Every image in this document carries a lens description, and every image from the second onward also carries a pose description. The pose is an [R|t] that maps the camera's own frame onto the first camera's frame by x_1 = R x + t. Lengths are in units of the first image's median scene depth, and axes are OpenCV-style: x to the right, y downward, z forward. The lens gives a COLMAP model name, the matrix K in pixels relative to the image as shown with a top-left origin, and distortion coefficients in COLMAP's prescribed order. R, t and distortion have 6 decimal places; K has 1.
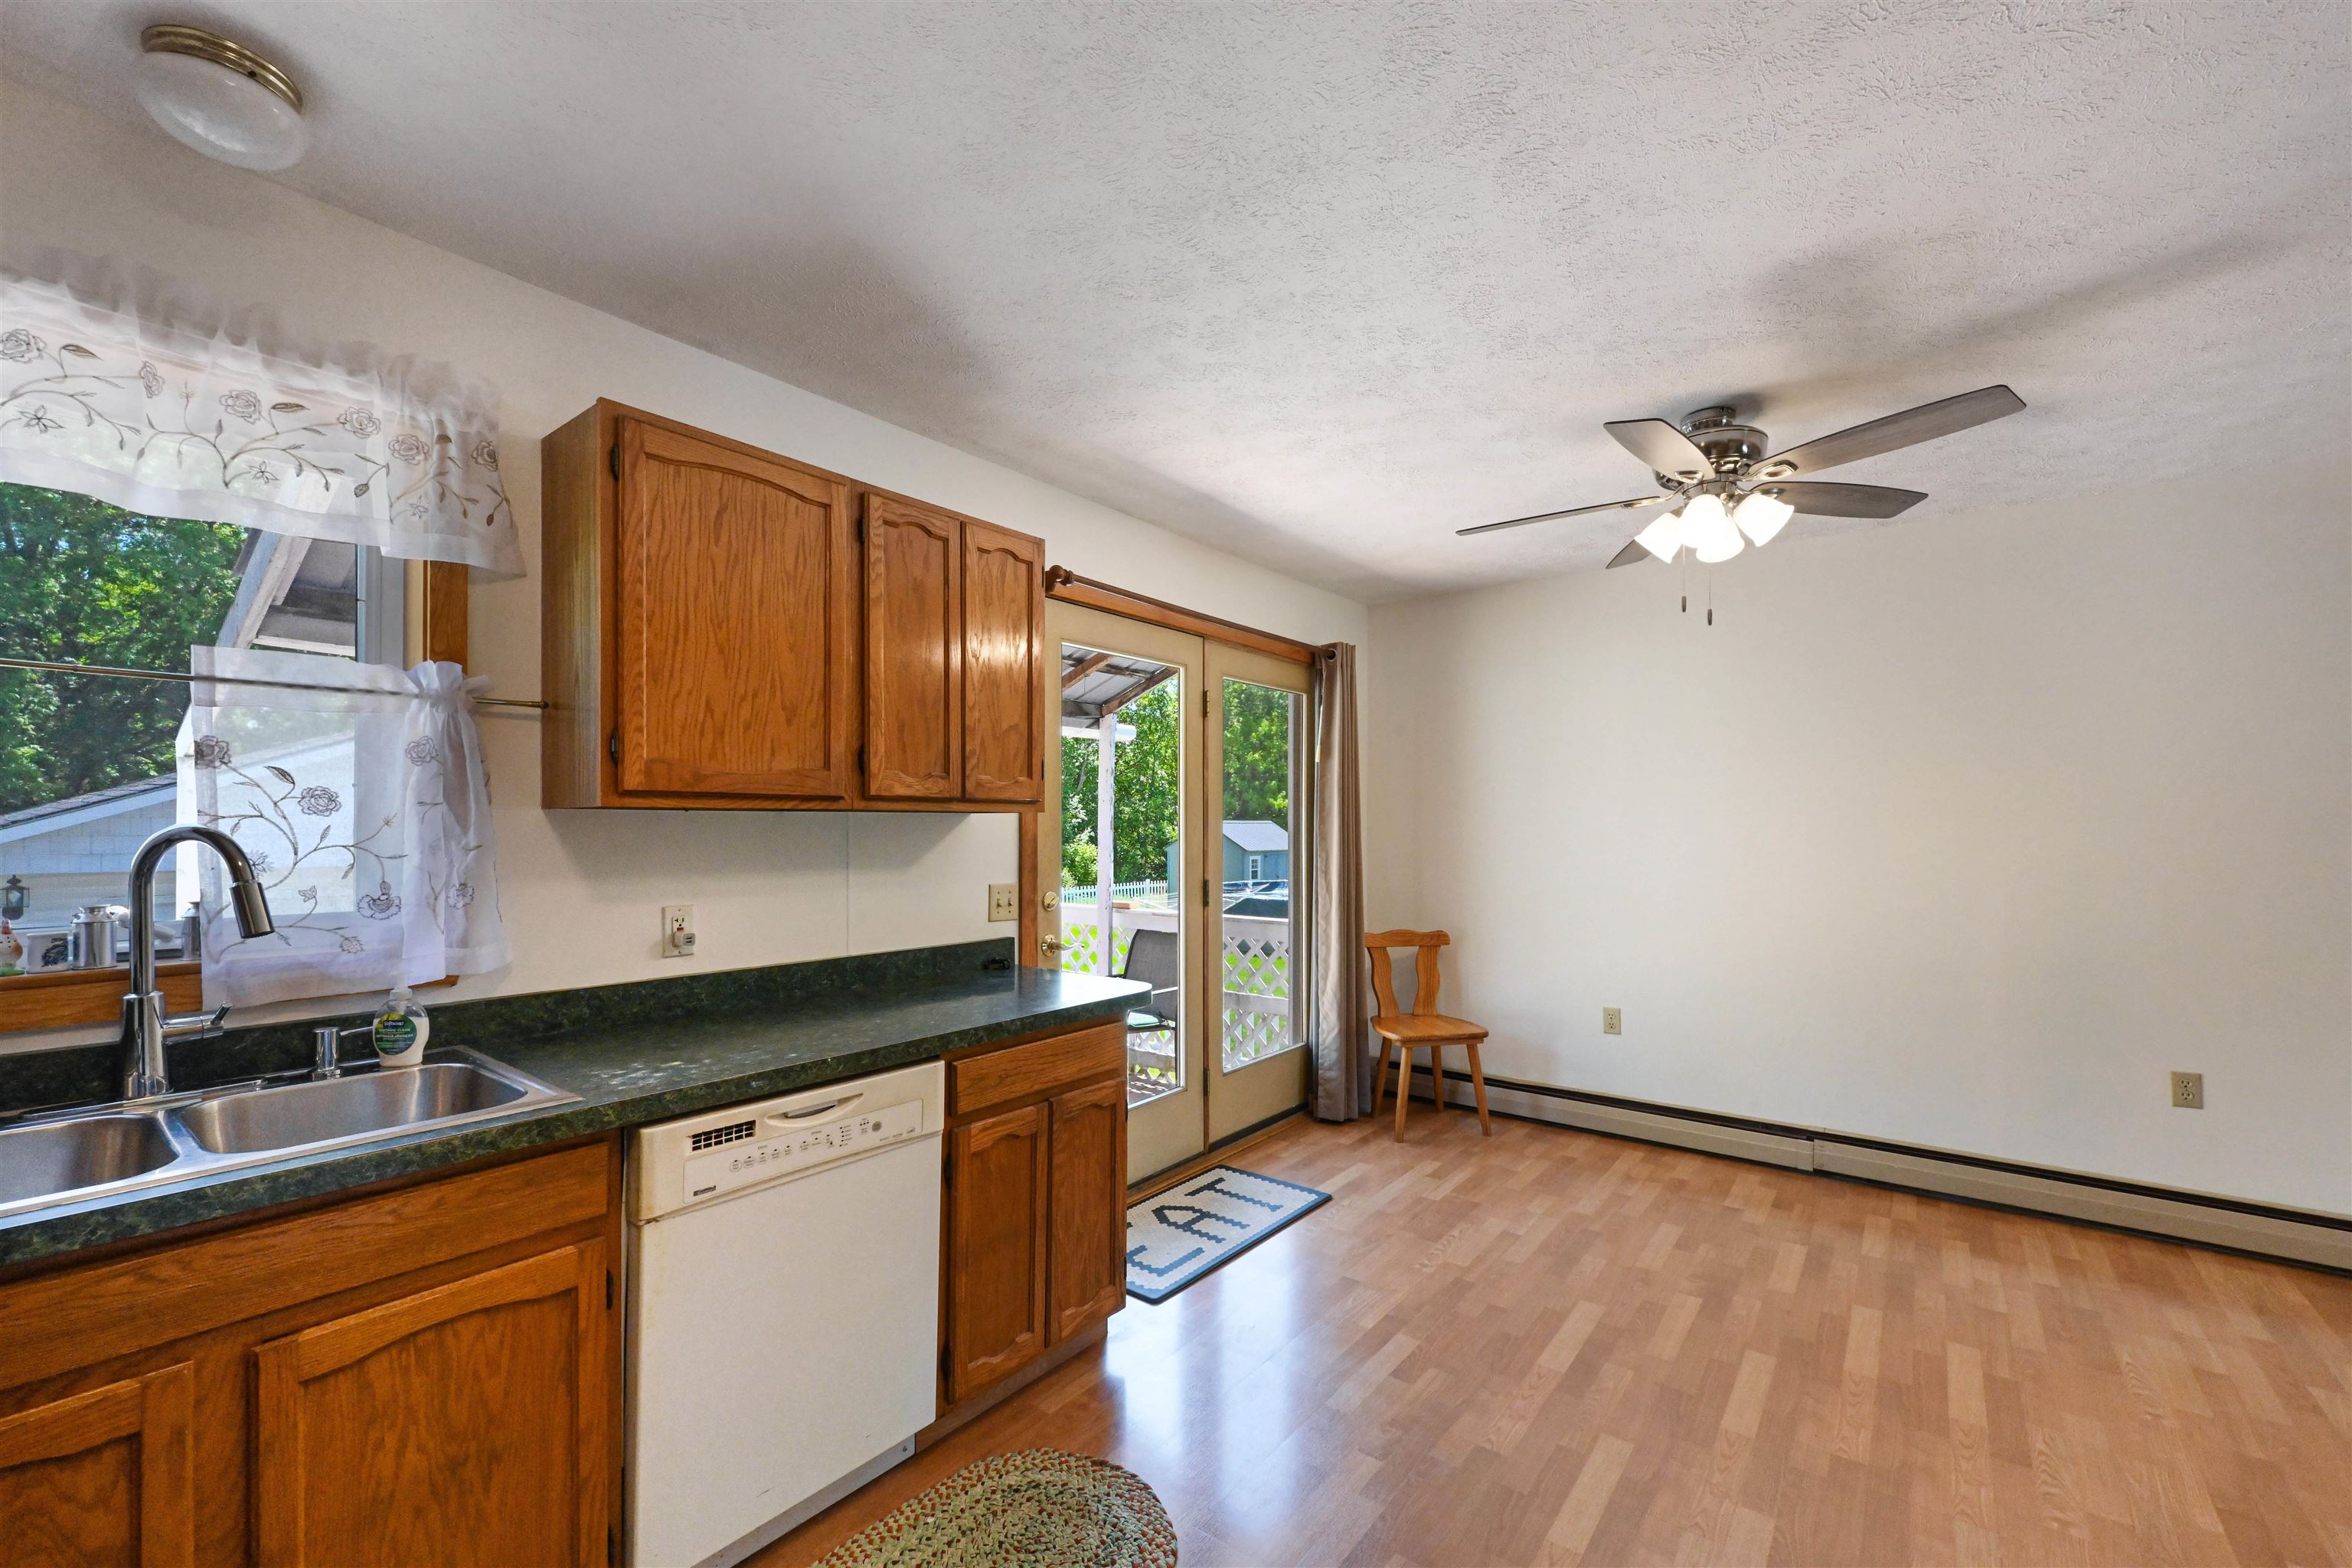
lens RADIAL K [[941.0, 0, 1190.8], [0, 941.0, 829.1], [0, 0, 1]] dist [-0.003460, -0.000273]
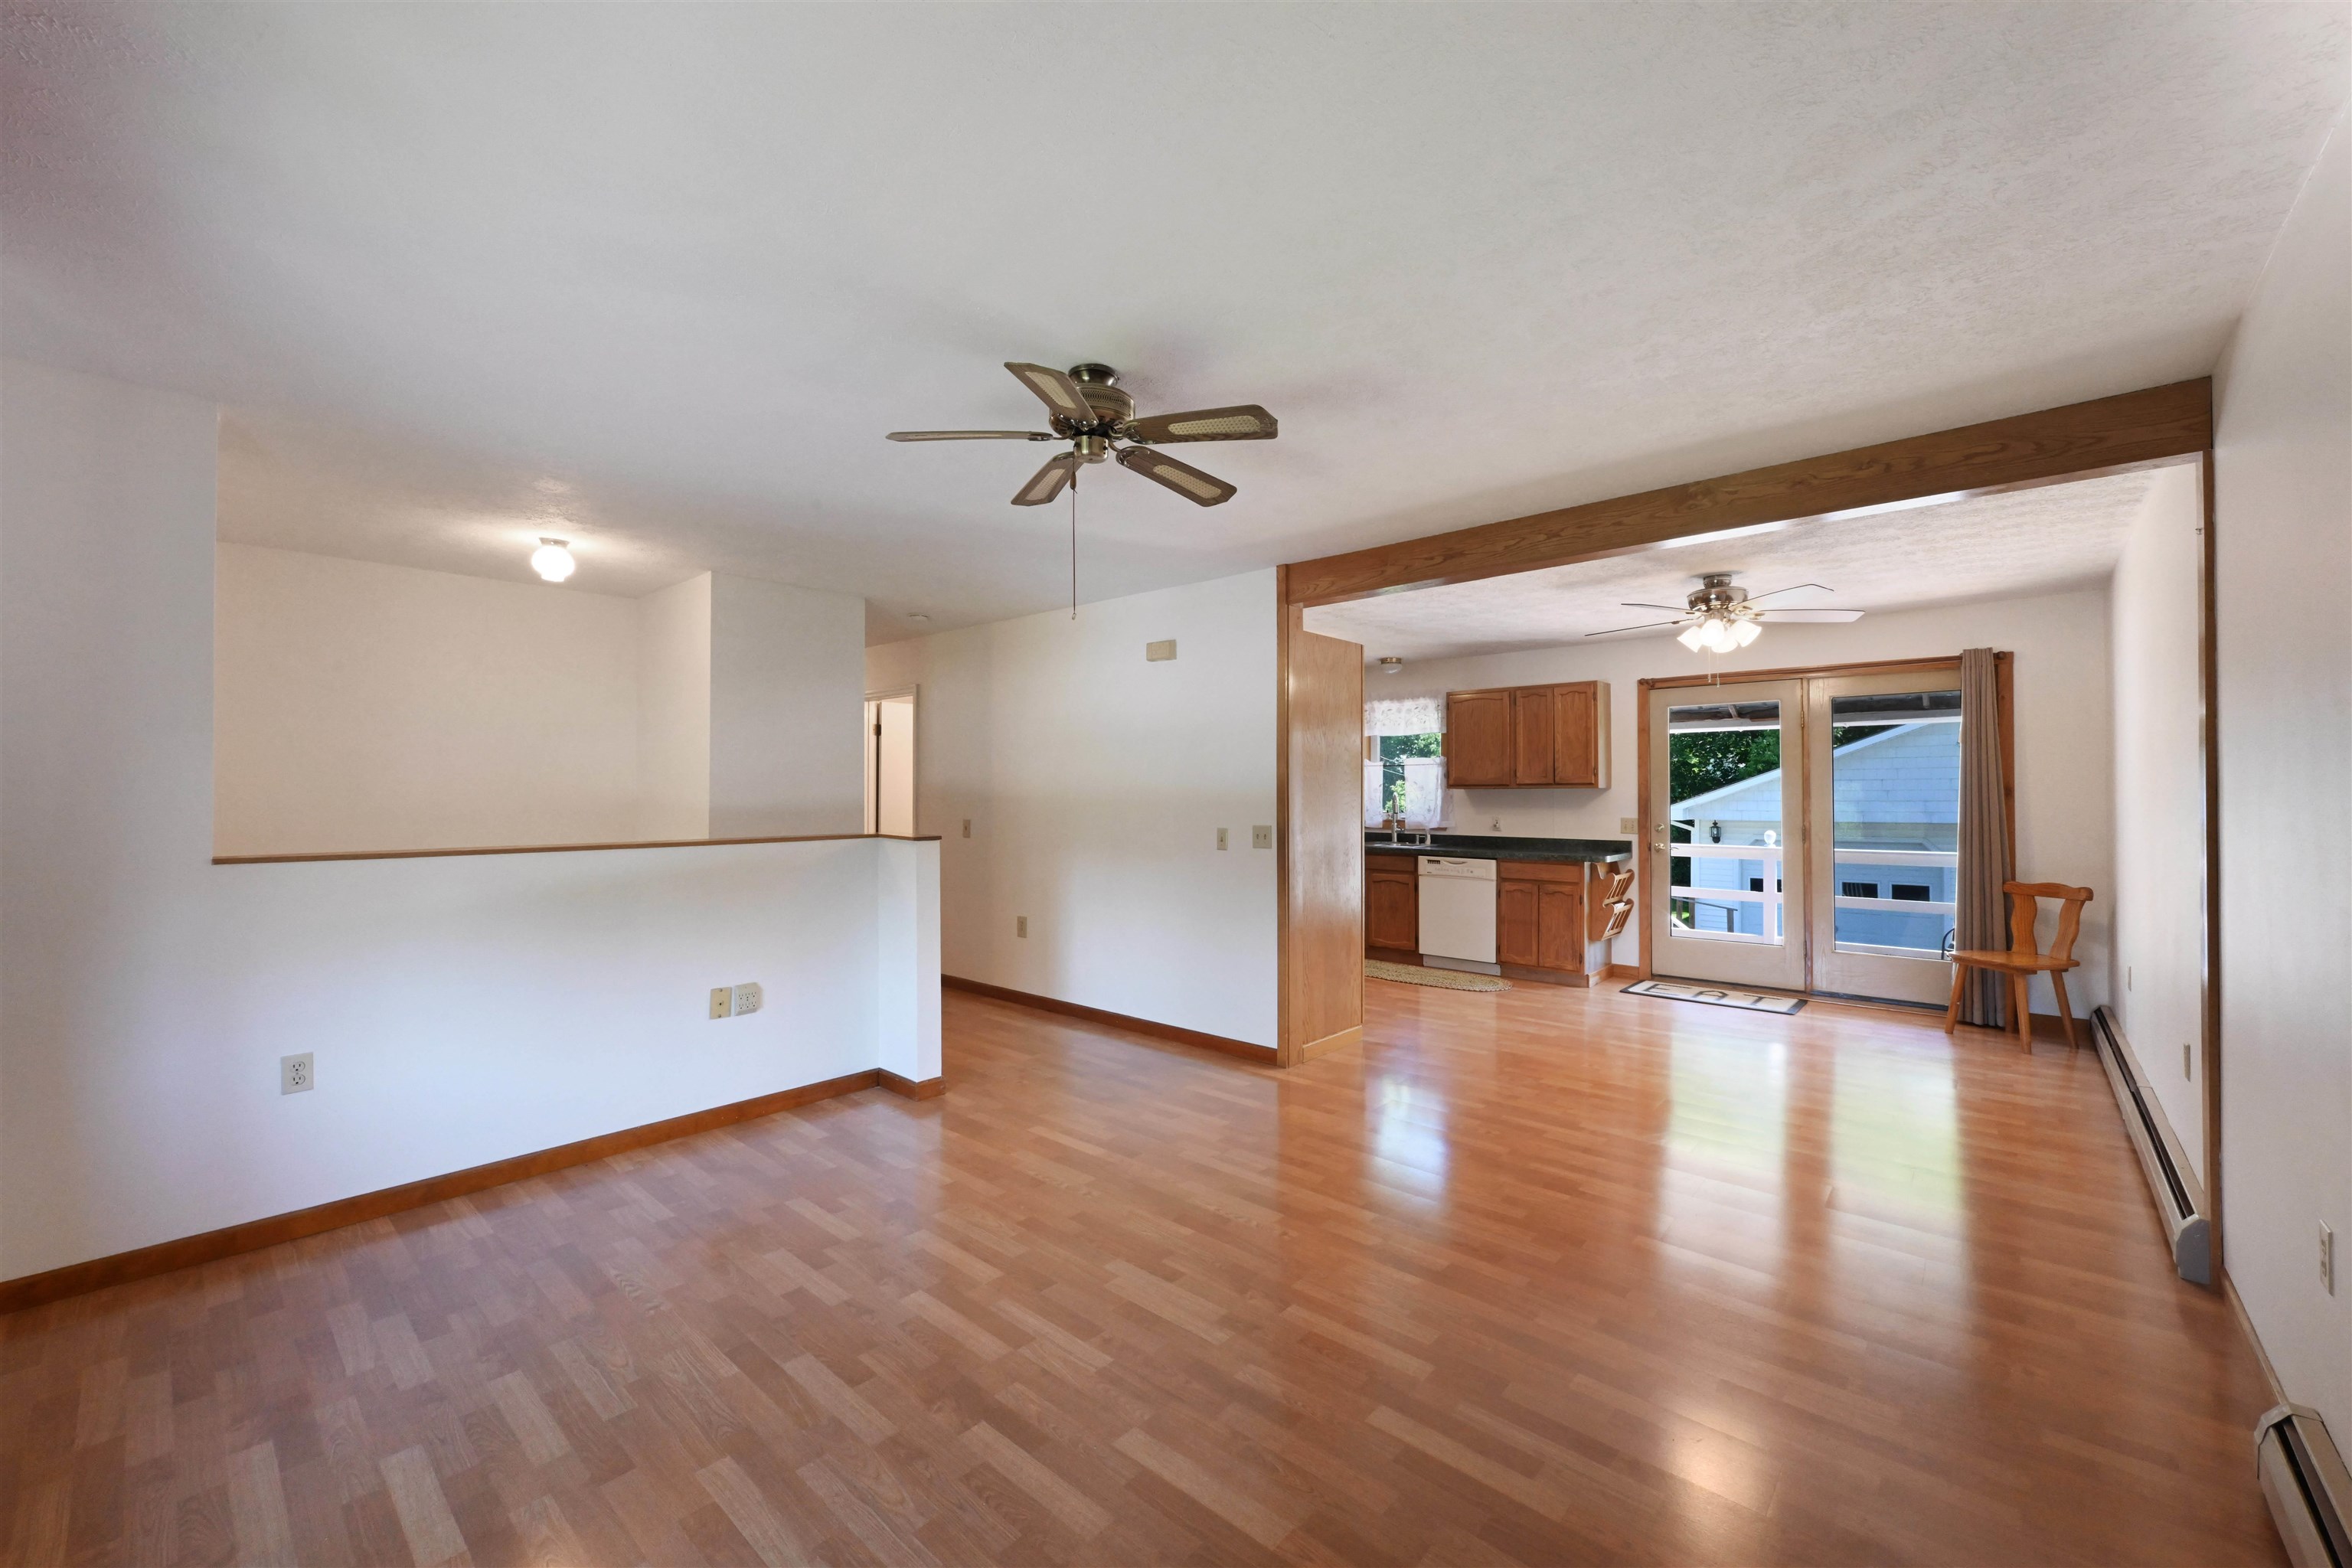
lens RADIAL K [[941.0, 0, 1197.8], [0, 941.0, 808.8], [0, 0, 1]] dist [-0.003460, -0.000273]
pose [[-0.049206, 0.013344, -0.998700, 3.534776], [-0.003698, 0.999901, 0.013542, 0.013250], [0.998782, 0.004359, -0.049152, 0.084504]]
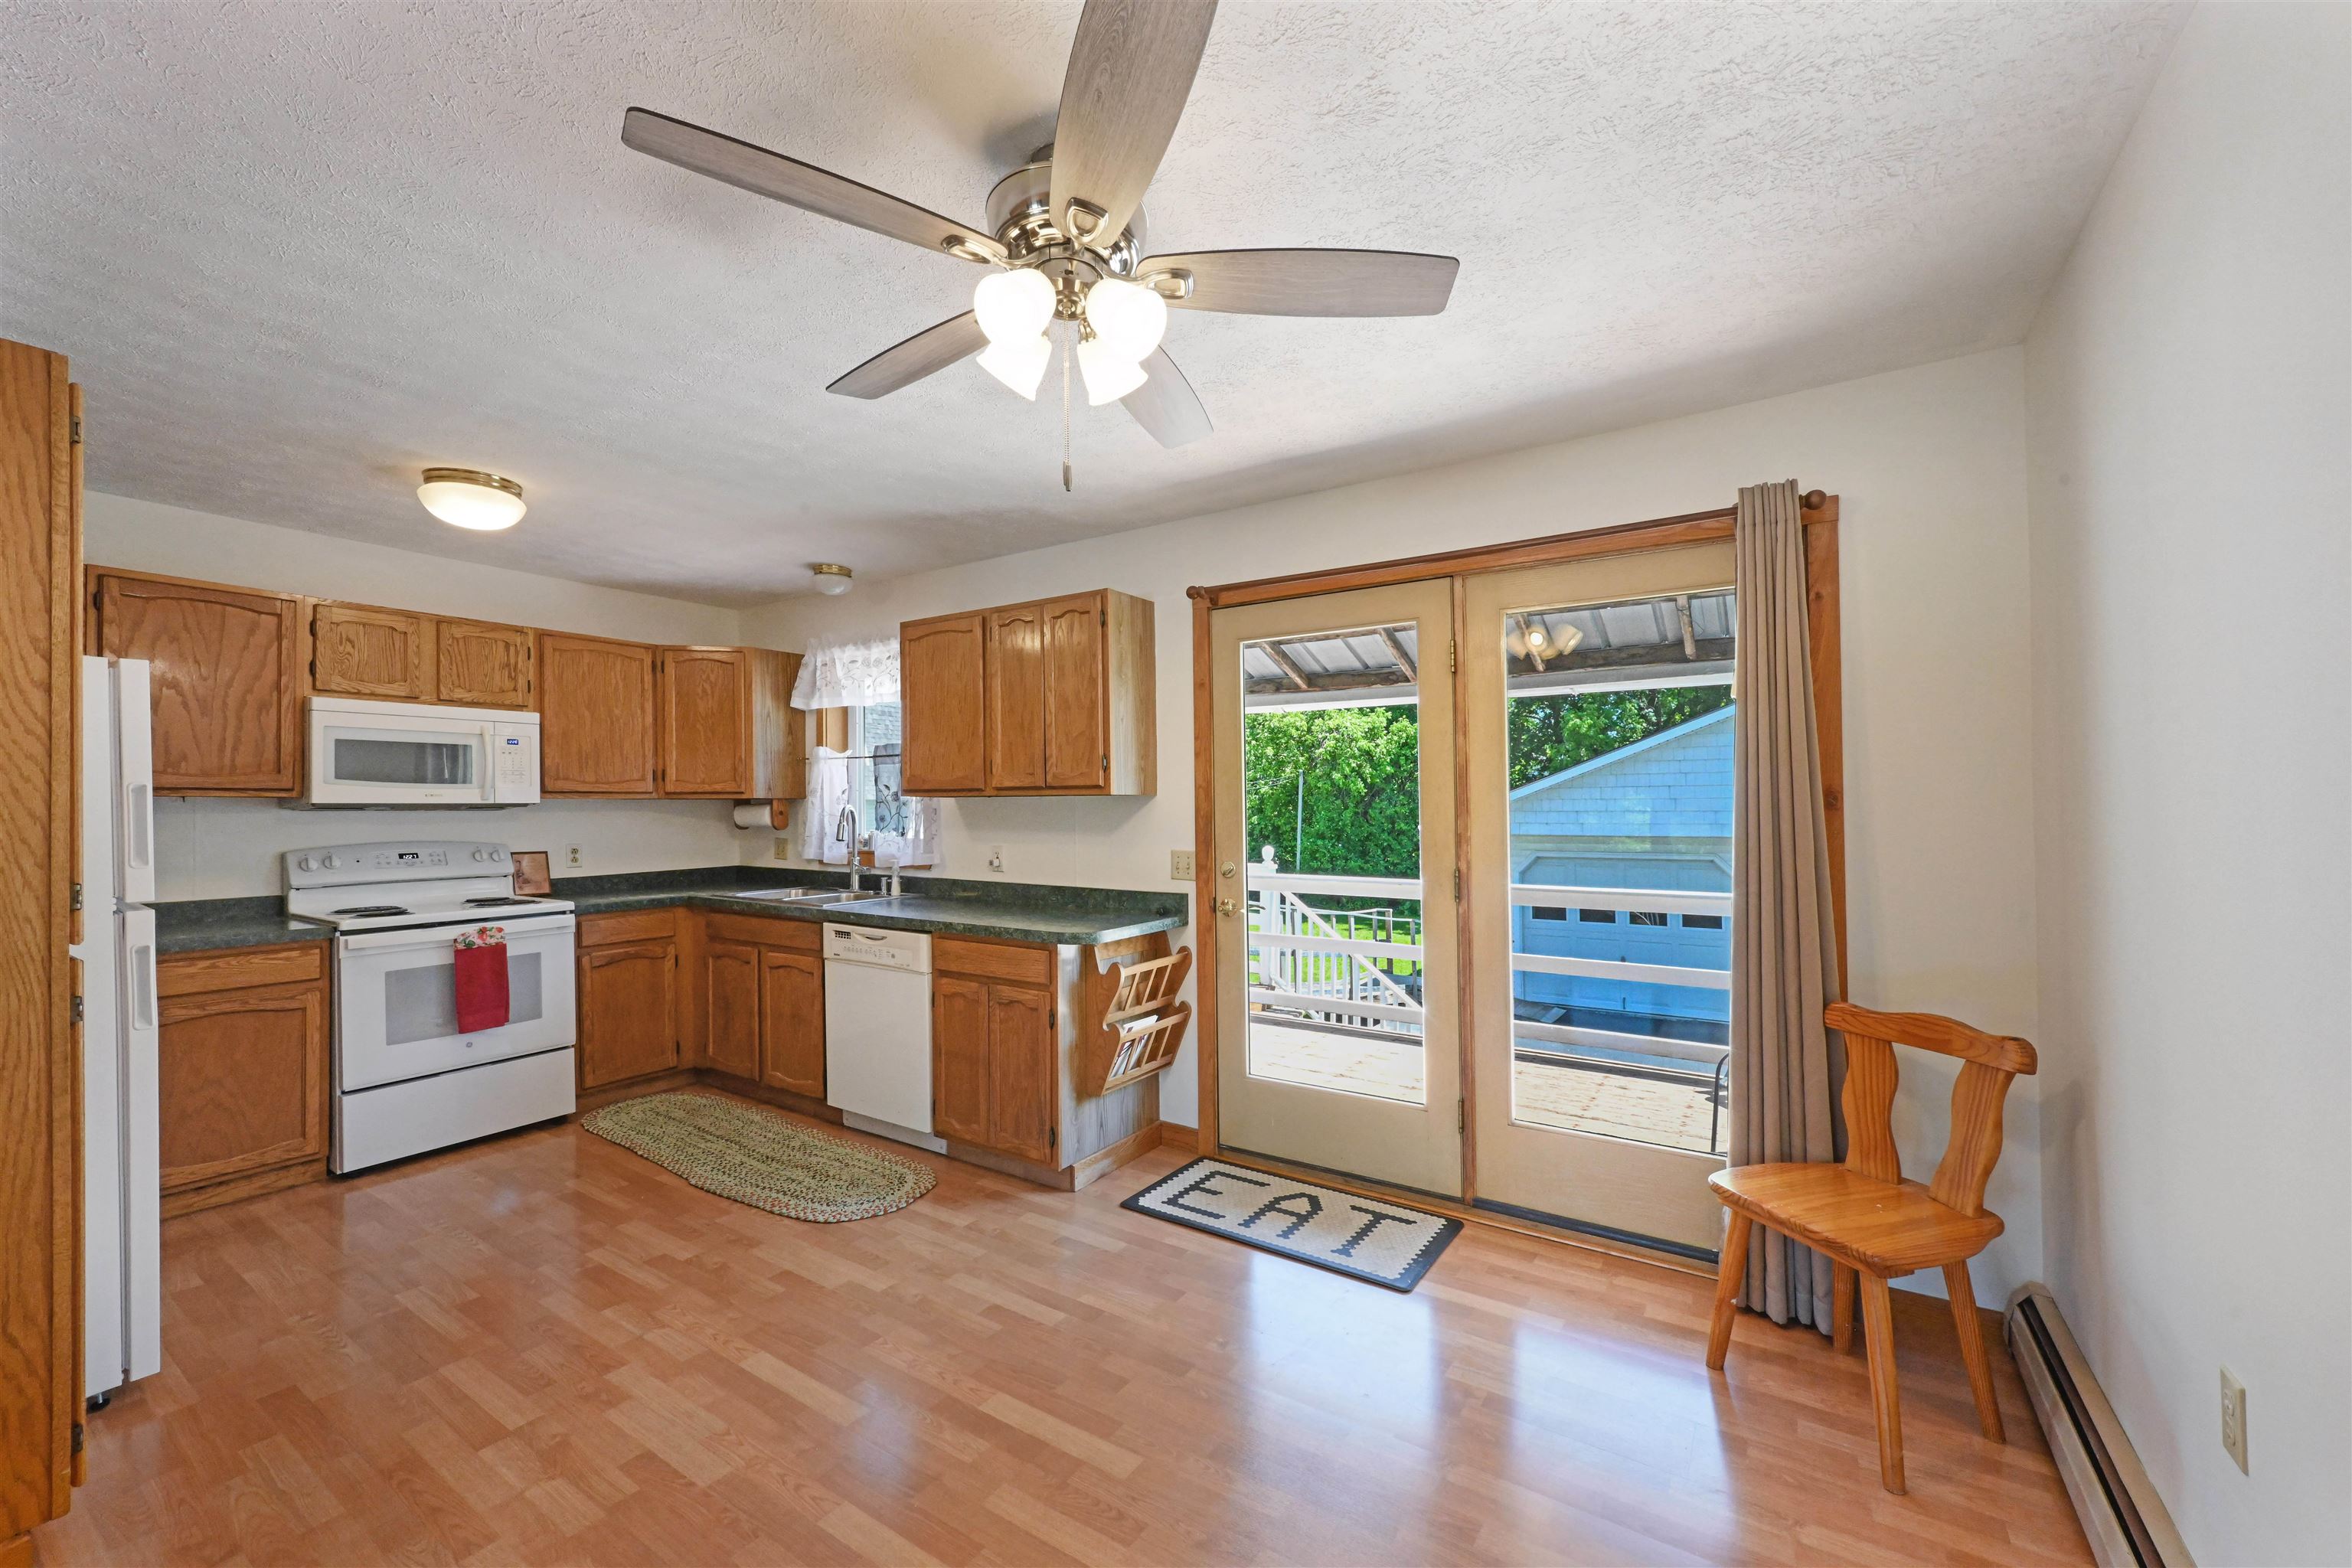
lens RADIAL K [[941.0, 0, 1194.7], [0, 941.0, 809.0], [0, 0, 1]] dist [-0.003460, -0.000273]
pose [[0.089314, 0.001998, -0.996002, 1.709224], [-0.001431, 0.999997, 0.001877, 0.001450], [0.996002, 0.001258, 0.089317, 1.463893]]
